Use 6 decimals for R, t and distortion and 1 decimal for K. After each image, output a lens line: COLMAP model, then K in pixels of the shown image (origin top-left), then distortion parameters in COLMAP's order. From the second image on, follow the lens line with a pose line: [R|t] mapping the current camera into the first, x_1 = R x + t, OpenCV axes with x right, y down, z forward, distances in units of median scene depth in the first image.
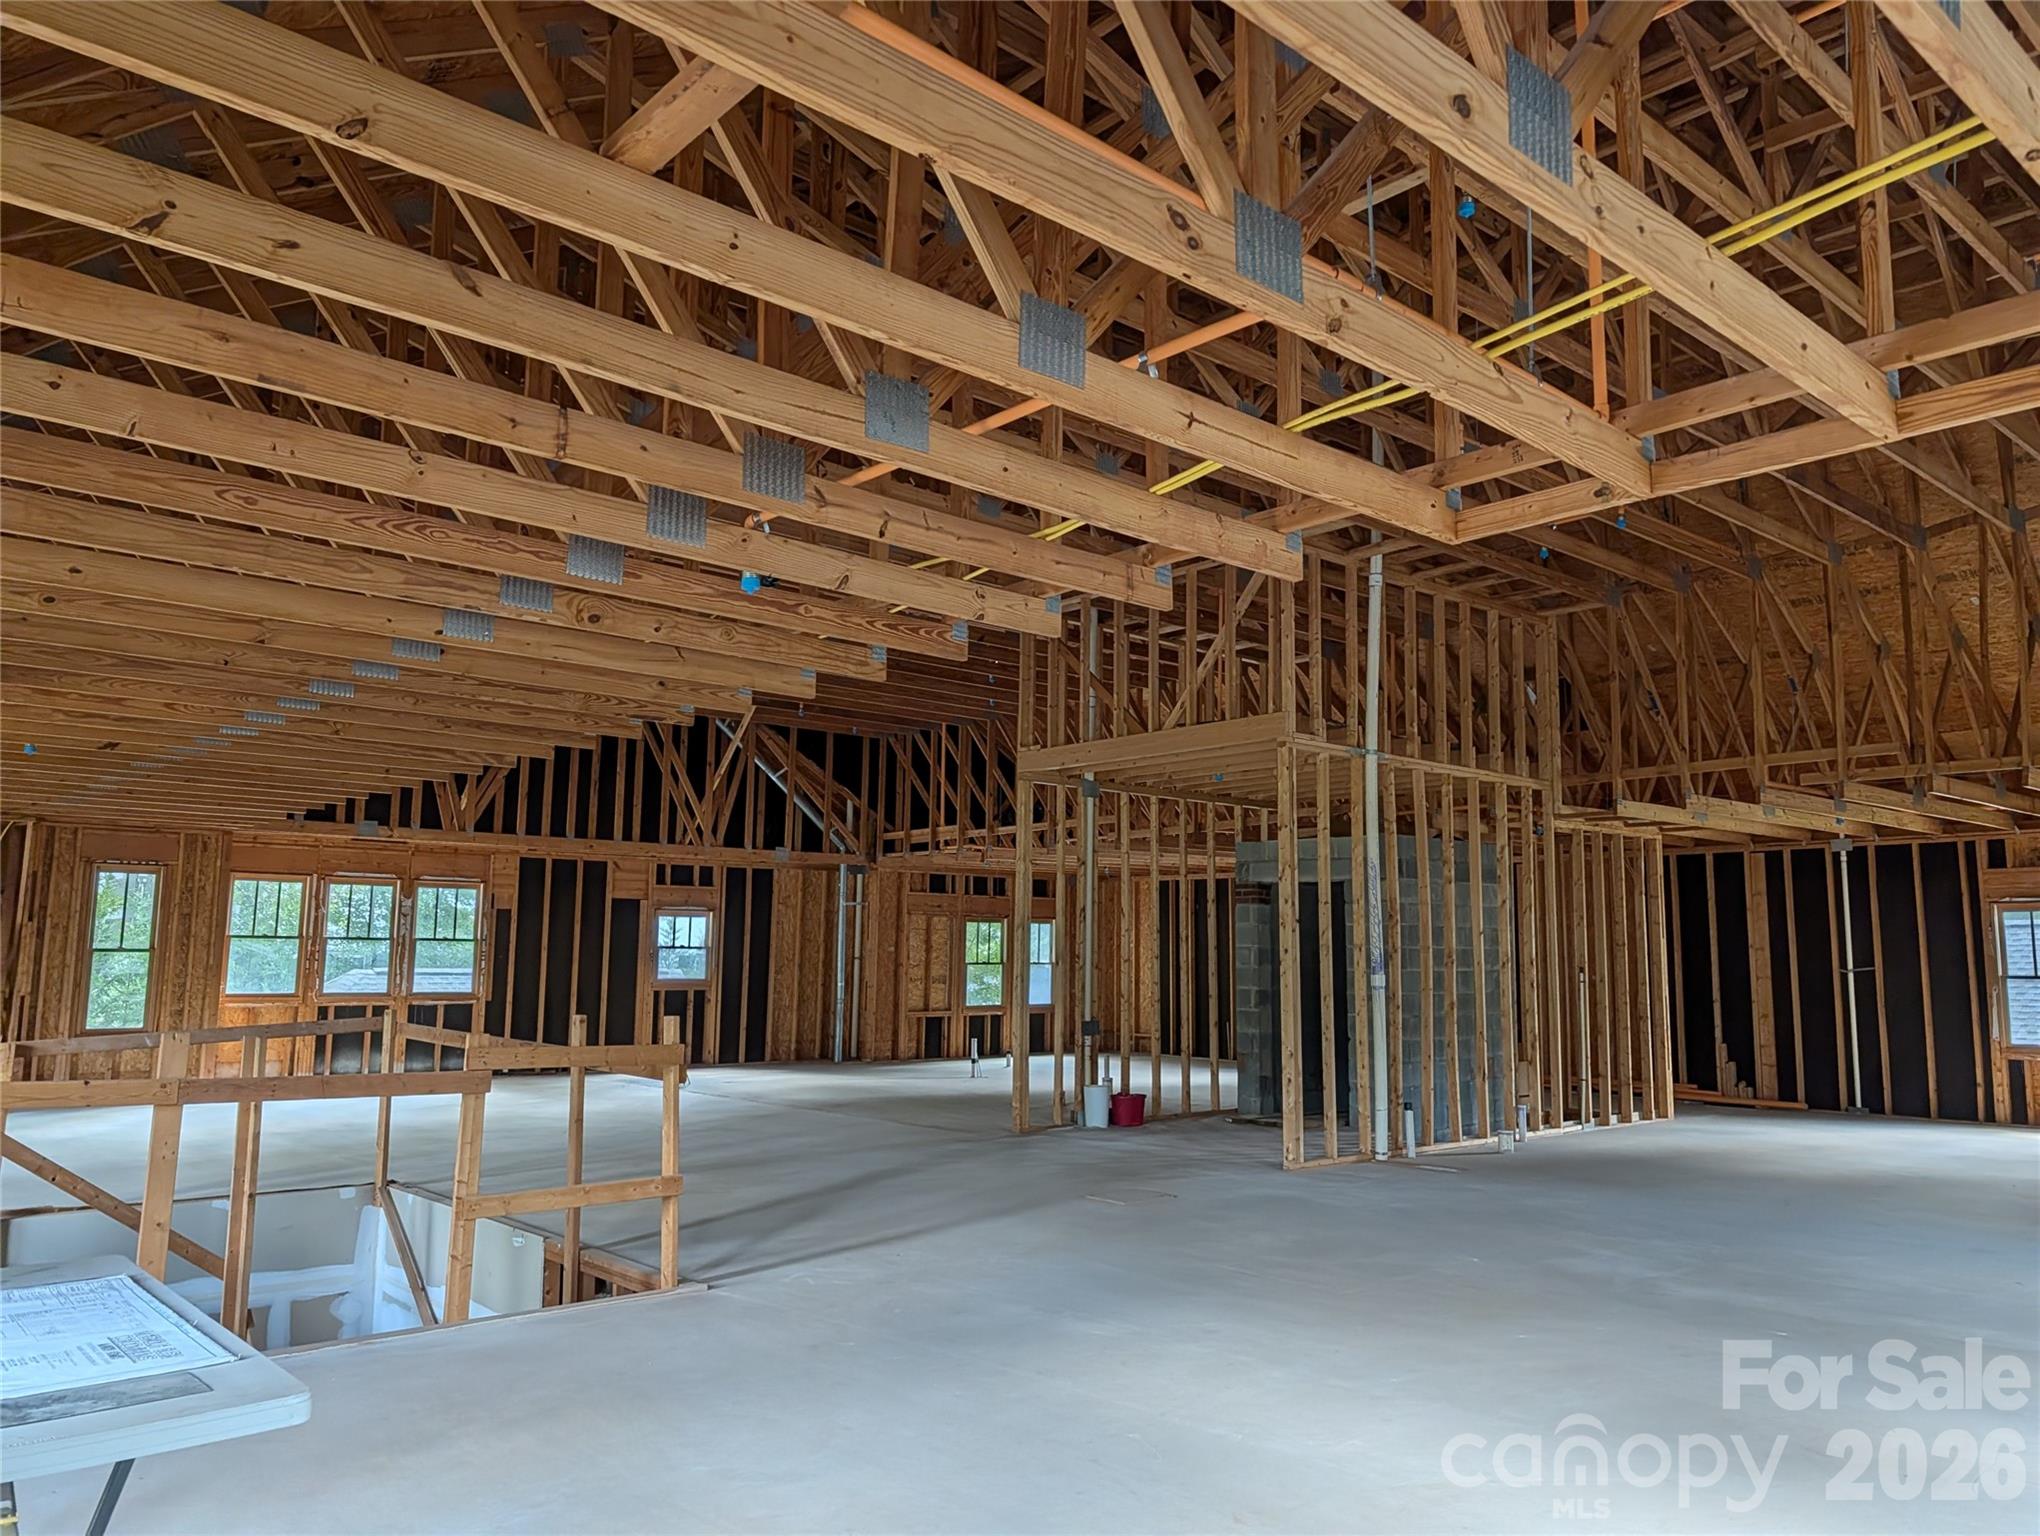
lens RADIAL K [[1459.5, 0, 1060.6], [0, 1459.5, 768.4], [0, 0, 1]] dist [0.031098, -0.027095]
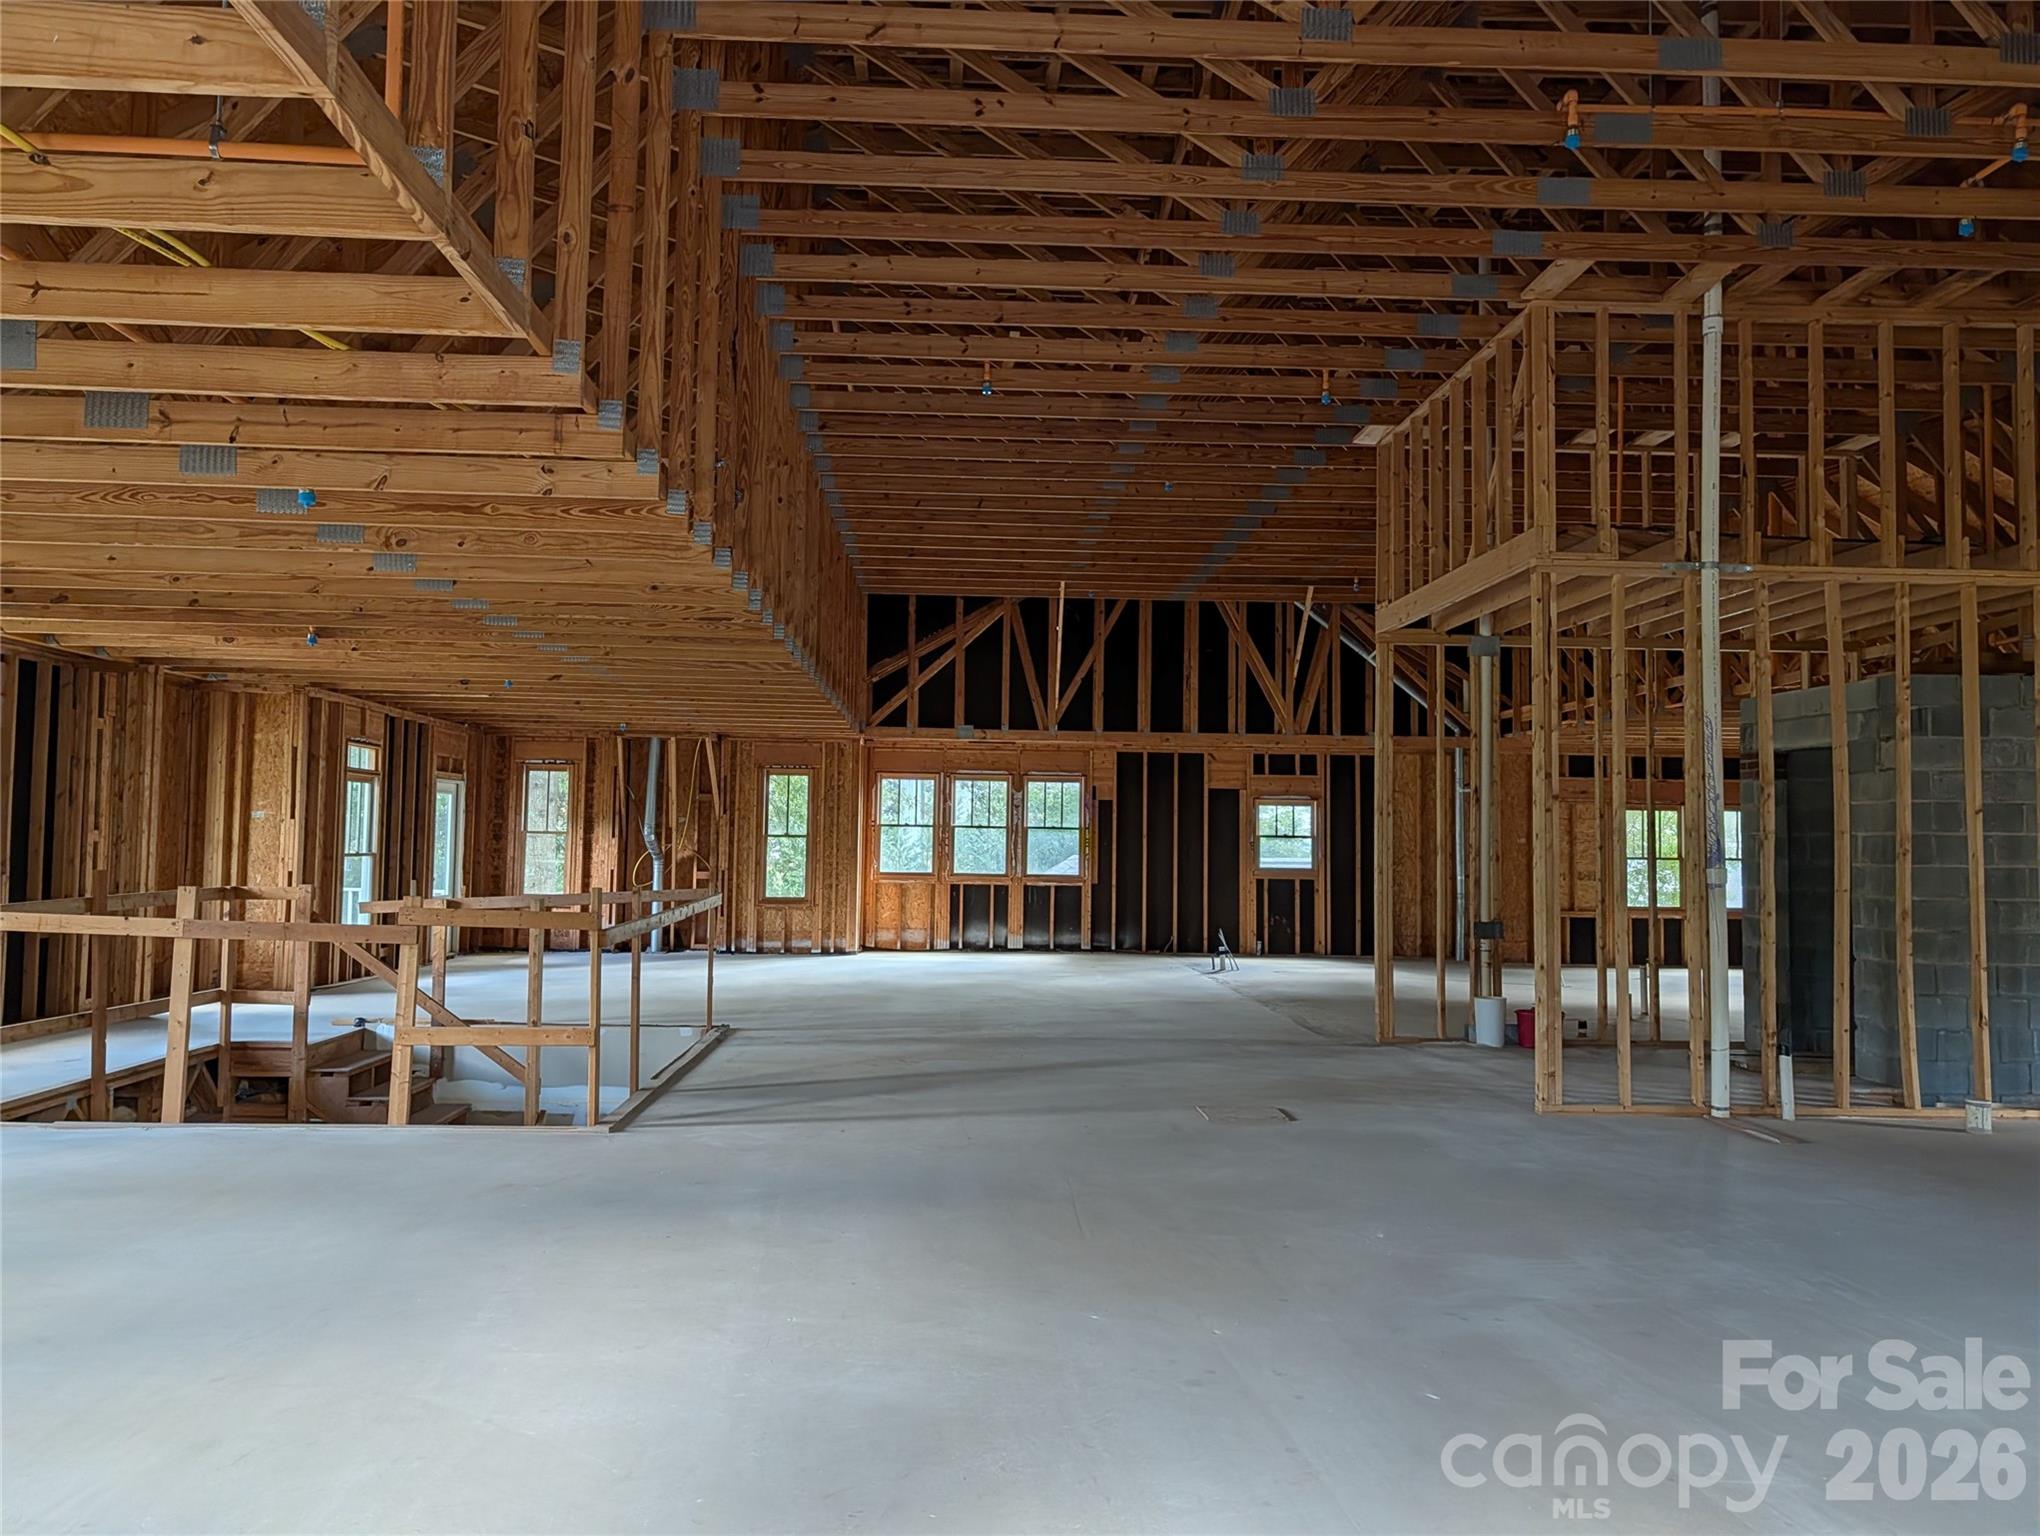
lens RADIAL K [[1459.5, 0, 973.2], [0, 1459.5, 767.8], [0, 0, 1]] dist [0.031098, -0.027095]
pose [[0.768370, -0.028471, -0.639372, 0.230142], [0.073660, 0.996305, 0.044156, 0.017271], [0.635752, -0.081024, 0.767629, 0.114553]]
